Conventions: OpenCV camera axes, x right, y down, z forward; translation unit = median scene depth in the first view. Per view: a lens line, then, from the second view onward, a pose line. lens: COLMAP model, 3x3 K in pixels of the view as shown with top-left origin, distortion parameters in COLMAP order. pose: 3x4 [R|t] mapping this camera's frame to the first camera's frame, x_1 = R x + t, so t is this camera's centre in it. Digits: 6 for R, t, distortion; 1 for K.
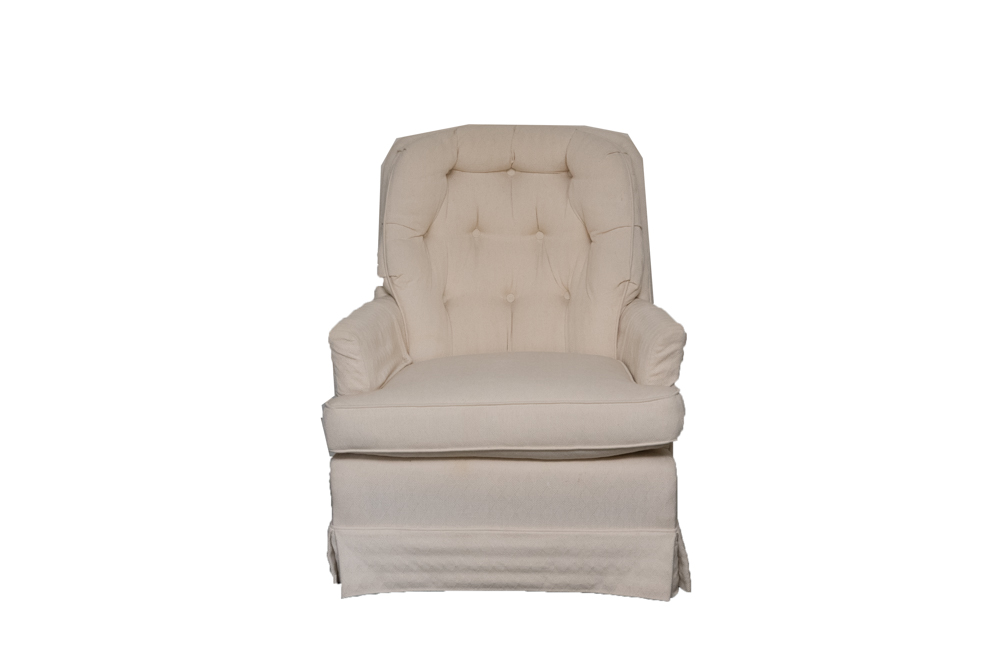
lens RADIAL K [[1953.8, 0, 497.6], [0, 1953.8, 352.4], [0, 0, 1]] dist [0.359546, 0.607806]
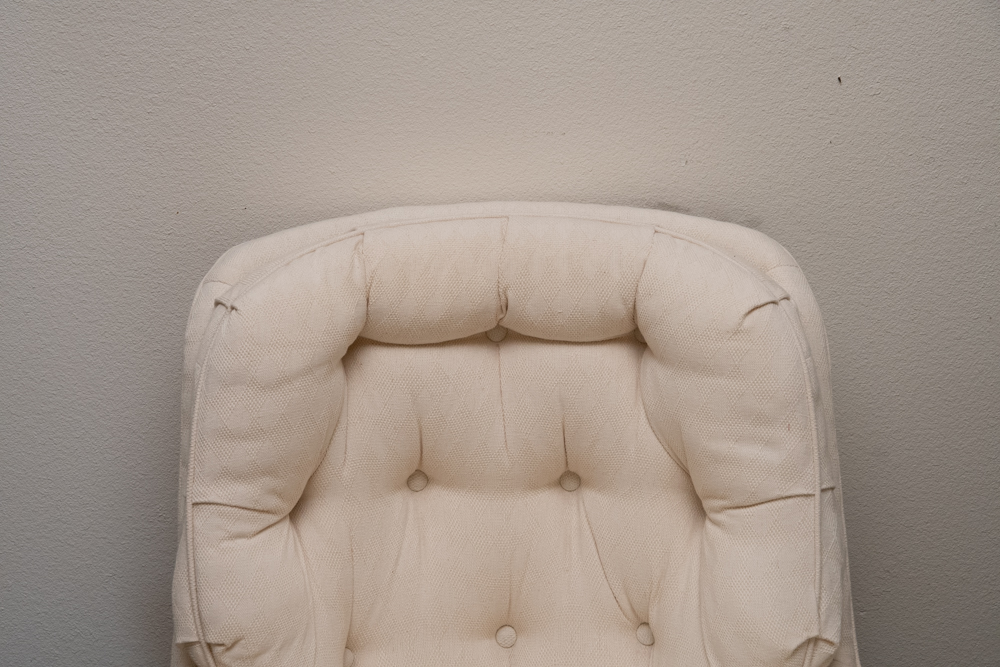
lens RADIAL K [[1953.8, 0, 497.6], [0, 1953.8, 352.4], [0, 0, 1]] dist [0.359546, 0.607806]
pose [[0.997260, -0.042227, 0.060748, -0.019678], [0.033908, 0.990672, 0.131985, -0.153424], [-0.065755, -0.129563, 0.989389, 0.631576]]
